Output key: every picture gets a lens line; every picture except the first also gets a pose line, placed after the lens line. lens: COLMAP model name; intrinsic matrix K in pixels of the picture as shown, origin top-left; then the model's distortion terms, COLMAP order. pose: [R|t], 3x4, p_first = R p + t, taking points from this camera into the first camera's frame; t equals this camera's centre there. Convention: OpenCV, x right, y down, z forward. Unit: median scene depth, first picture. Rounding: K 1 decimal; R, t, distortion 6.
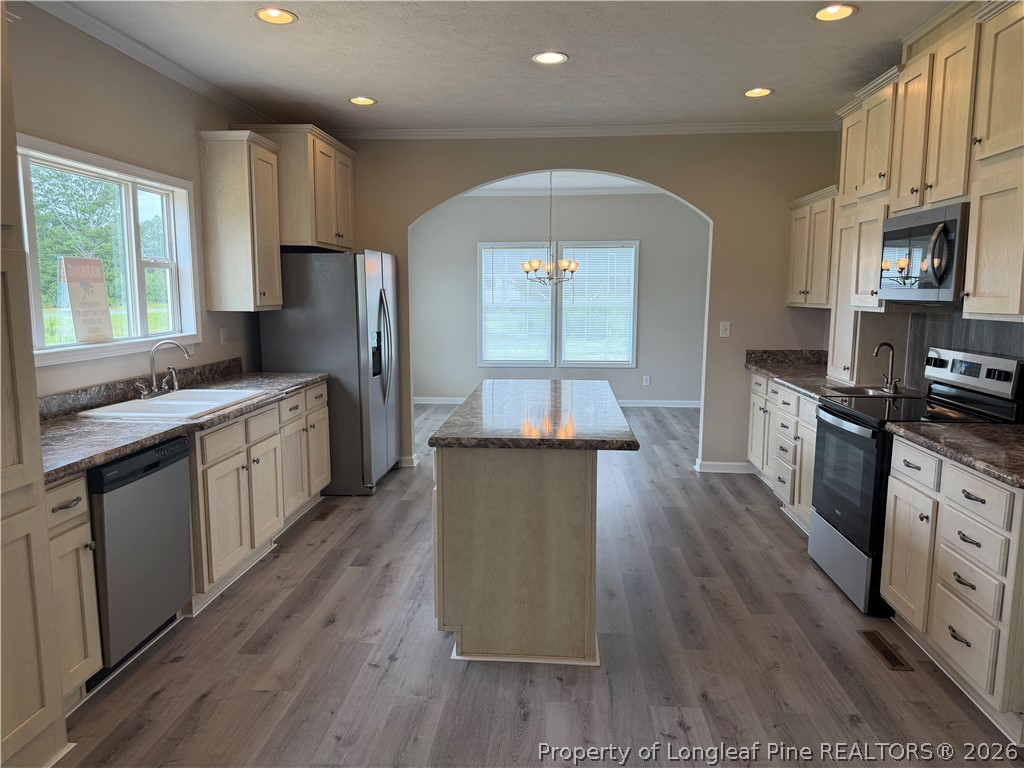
lens RADIAL K [[715.3, 0, 507.9], [0, 715.3, 391.6], [0, 0, 1]] dist [0.059088, -0.077559]
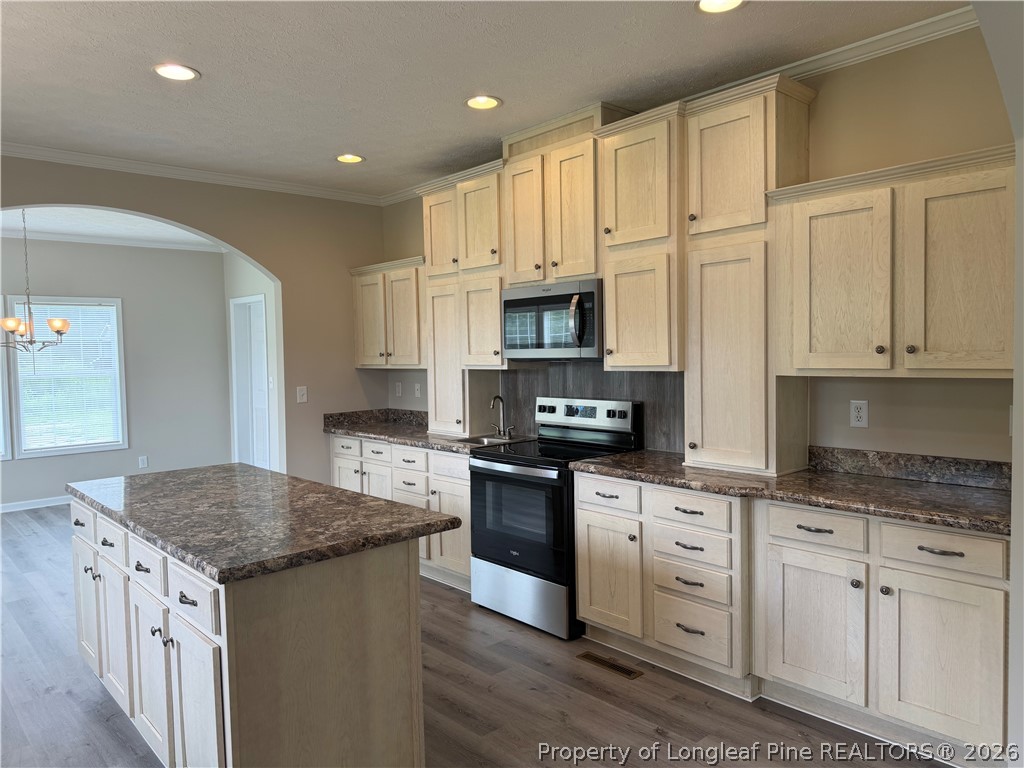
lens RADIAL K [[715.3, 0, 510.1], [0, 715.3, 382.3], [0, 0, 1]] dist [0.059088, -0.077559]
pose [[0.686876, -0.049054, 0.725117, -0.299666], [0.122060, 0.991334, -0.048558, -0.034287], [-0.716452, 0.121861, 0.686911, 0.225352]]
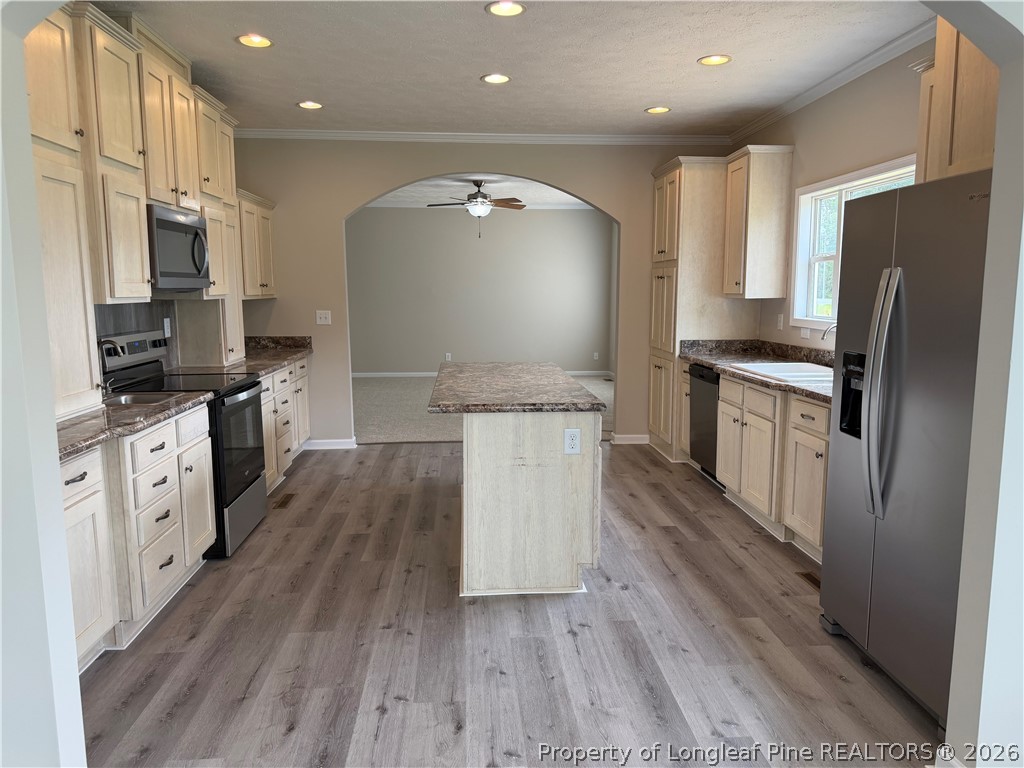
lens RADIAL K [[715.3, 0, 502.4], [0, 715.3, 380.3], [0, 0, 1]] dist [0.059088, -0.077559]
pose [[-0.991107, 0.019128, -0.131689, 0.194048], [-0.016276, 0.964761, 0.262625, -0.271759], [0.132072, 0.262432, -0.955869, 2.022636]]
